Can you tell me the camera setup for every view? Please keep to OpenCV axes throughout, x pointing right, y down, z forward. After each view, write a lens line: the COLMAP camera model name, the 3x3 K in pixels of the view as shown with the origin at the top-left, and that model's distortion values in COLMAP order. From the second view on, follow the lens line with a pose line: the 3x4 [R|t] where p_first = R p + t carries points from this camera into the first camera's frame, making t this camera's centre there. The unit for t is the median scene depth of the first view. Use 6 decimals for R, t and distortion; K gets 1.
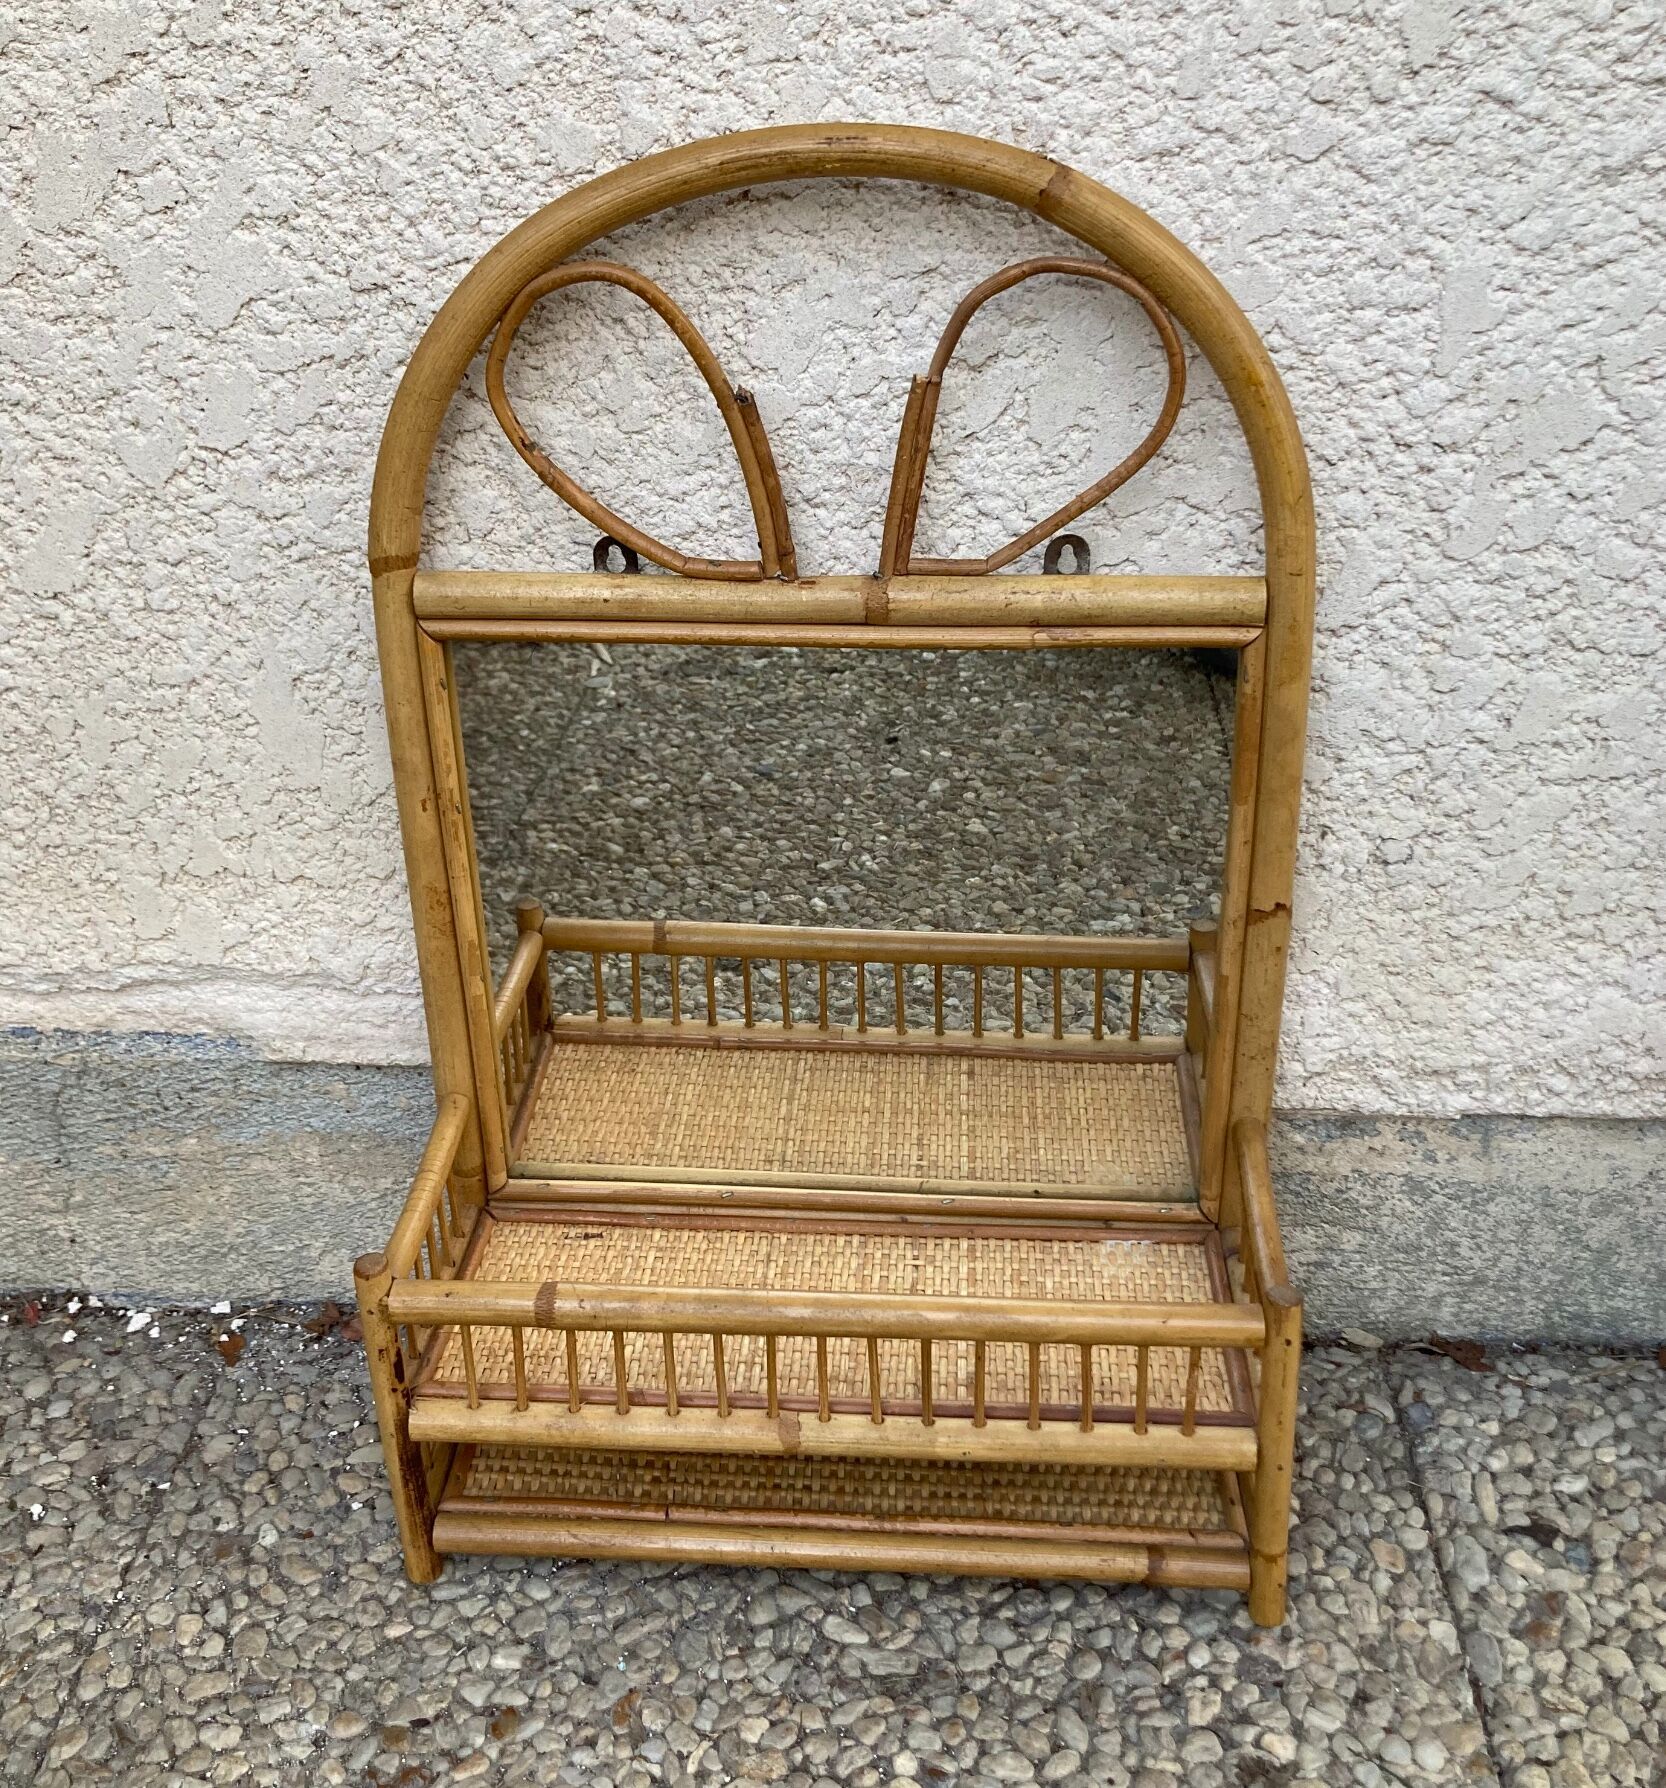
lens RADIAL K [[2039.3, 0, 813.4], [0, 2039.3, 885.7], [0, 0, 1]] dist [0.007800, 0.000000]
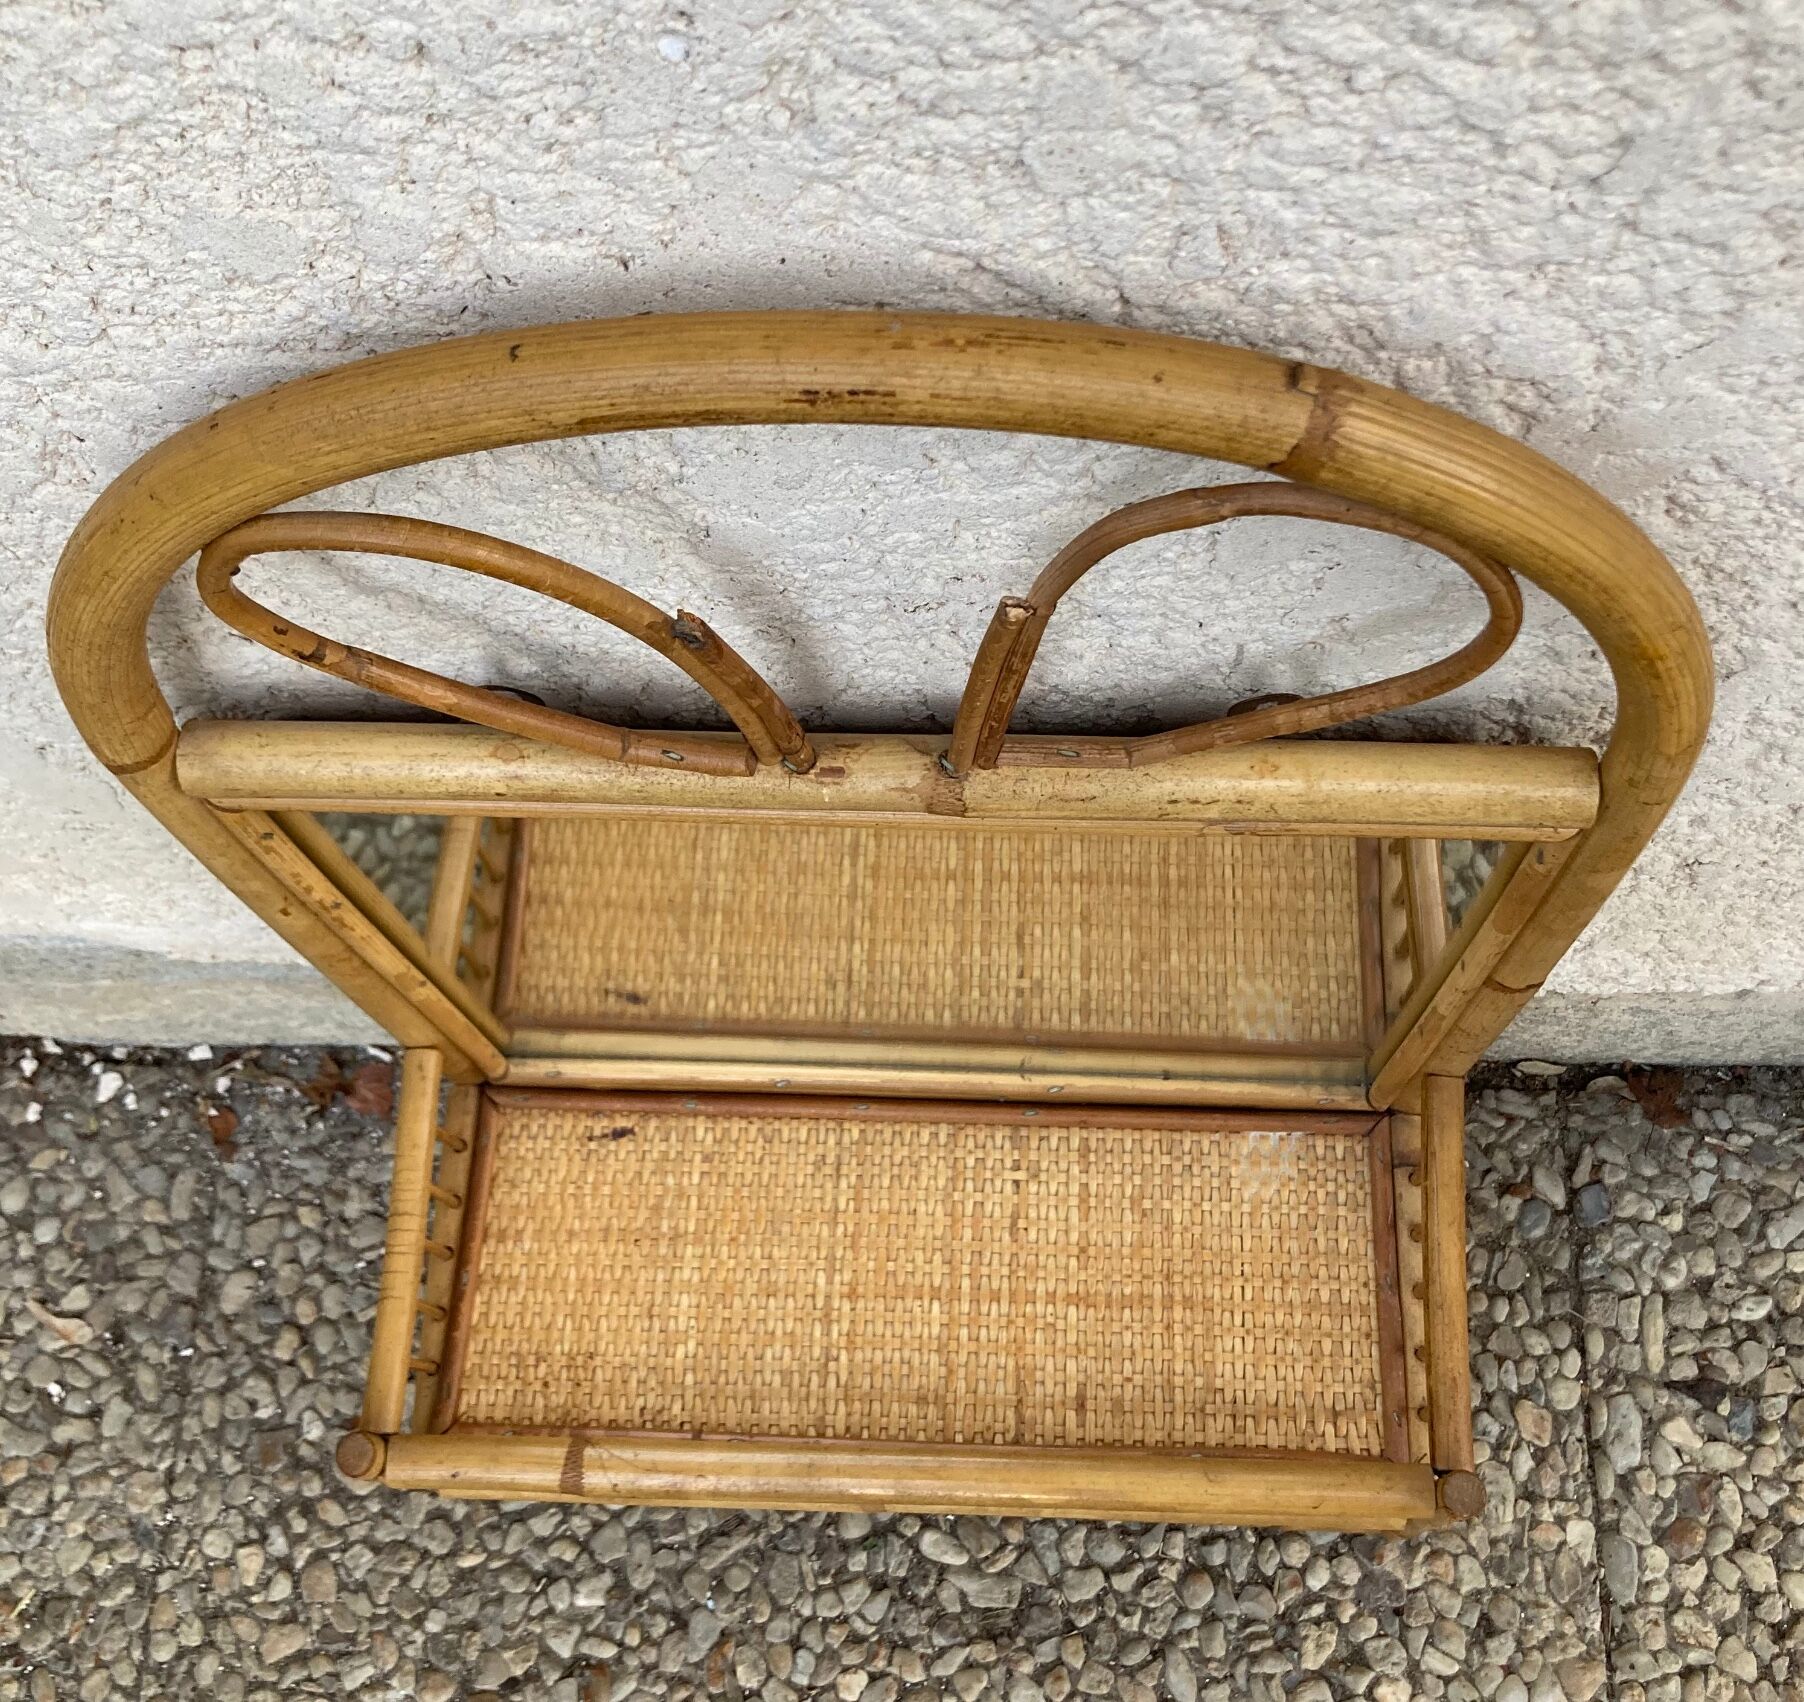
lens RADIAL K [[2095.4, 0, 908.2], [0, 2095.4, 806.3], [0, 0, 1]] dist [0.003200, 0.000000]
pose [[0.999079, -0.039086, -0.017722, 0.029931], [0.041164, 0.755977, 0.653303, -0.527642], [-0.012138, -0.653431, 0.756889, 0.493641]]
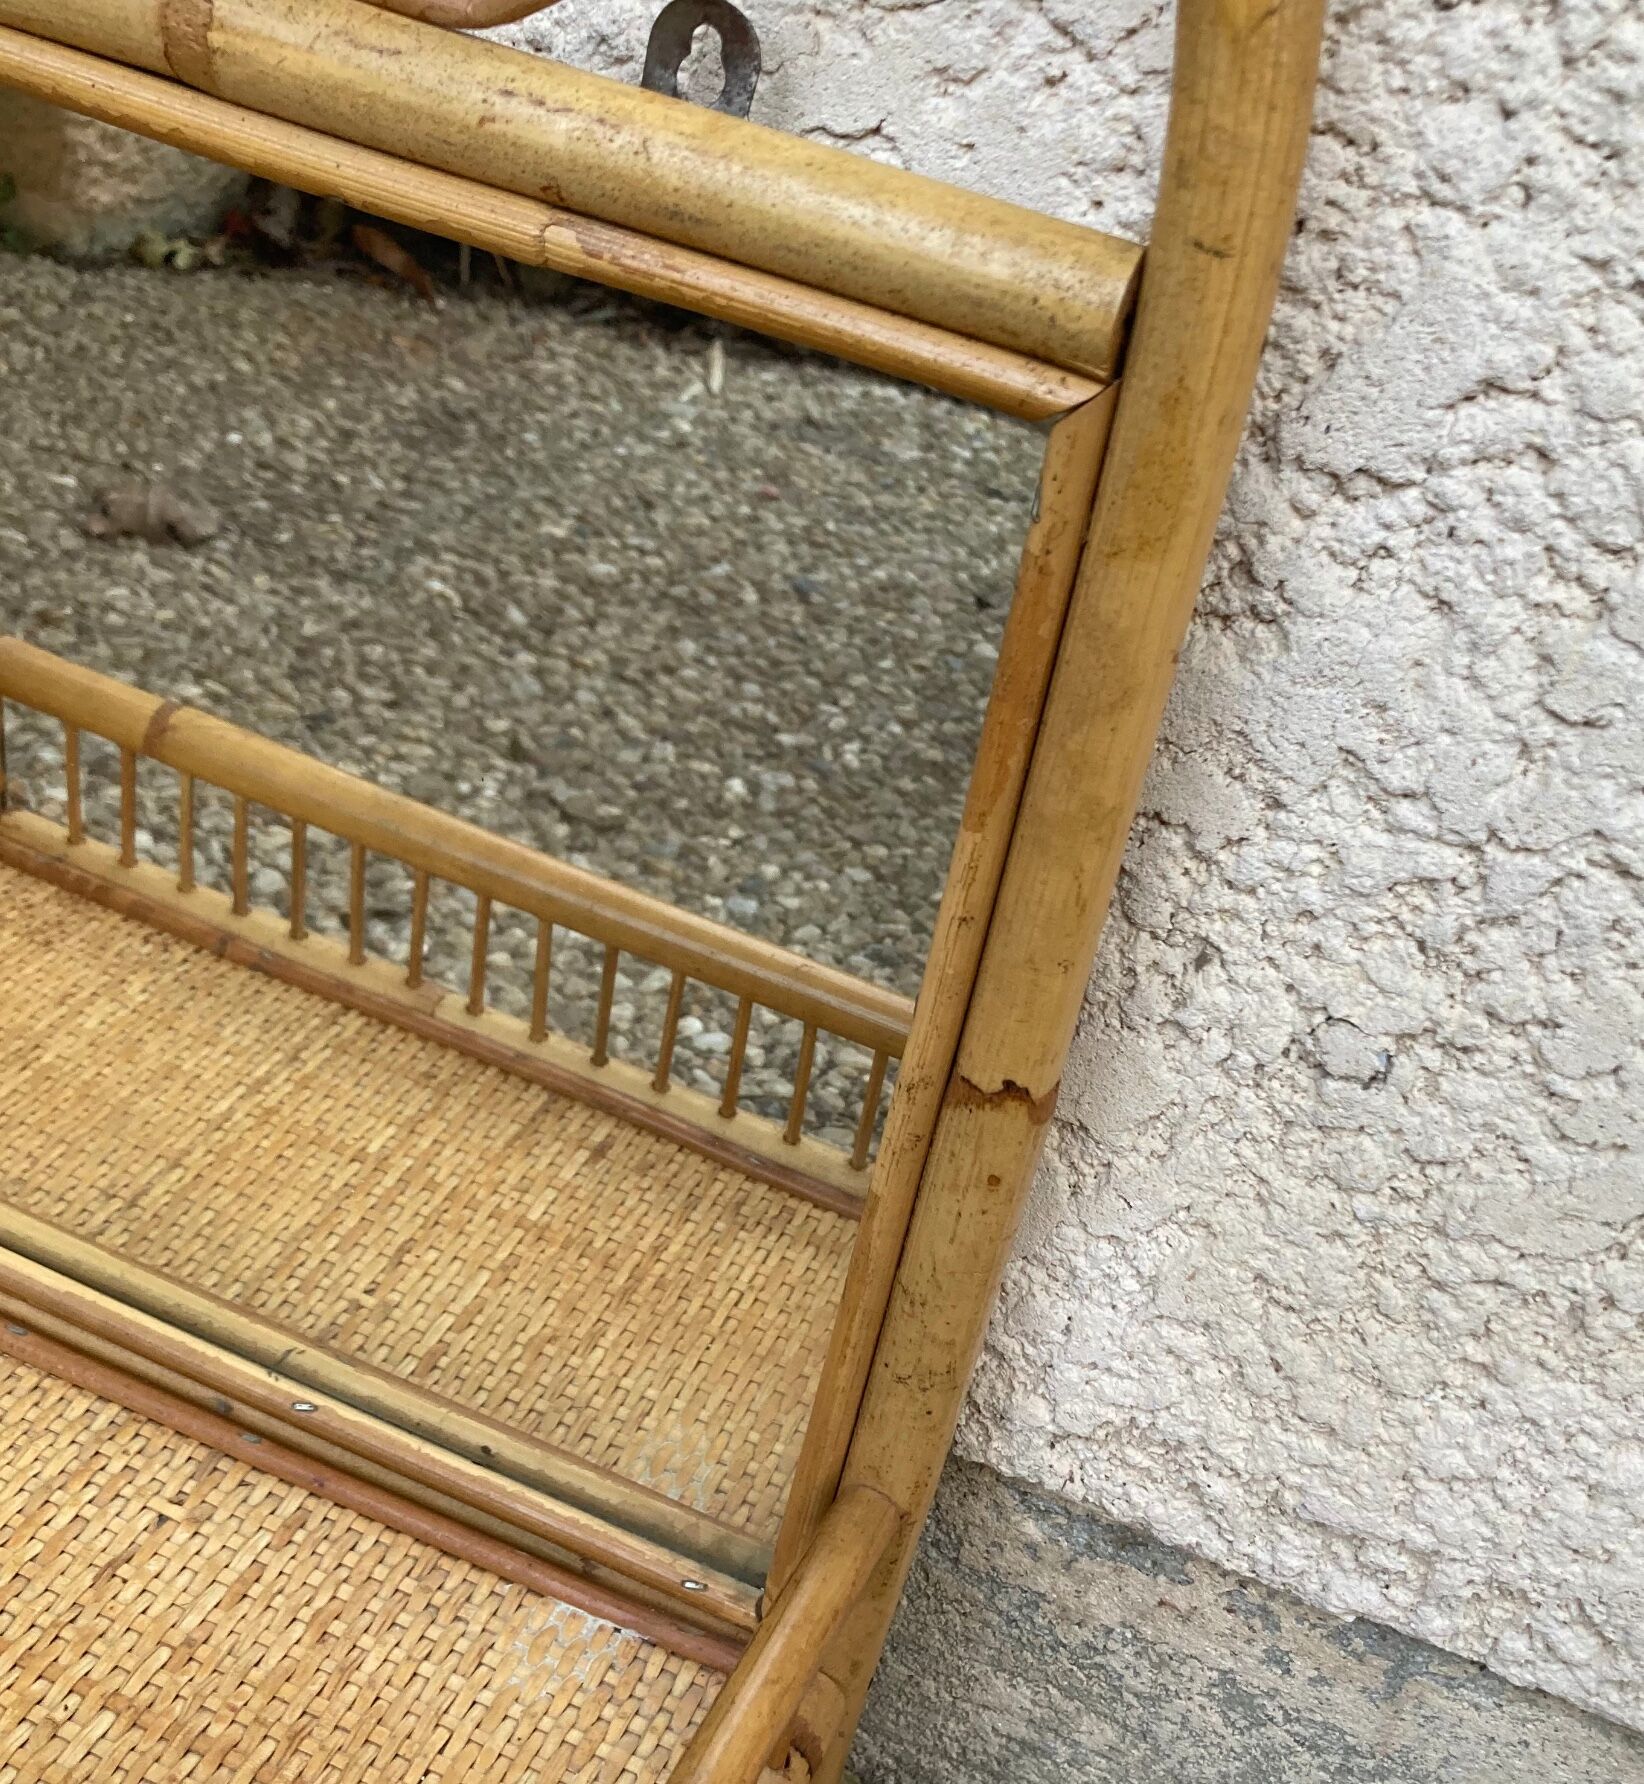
lens RADIAL K [[2034.7, 0, 933.1], [0, 2034.7, 928.4], [0, 0, 1]] dist [0.007800, 0.000000]
pose [[0.938971, 0.327251, -0.106018, 0.249295], [-0.317402, 0.943029, 0.099758, -0.057805], [0.132624, -0.060020, 0.989348, 0.595671]]
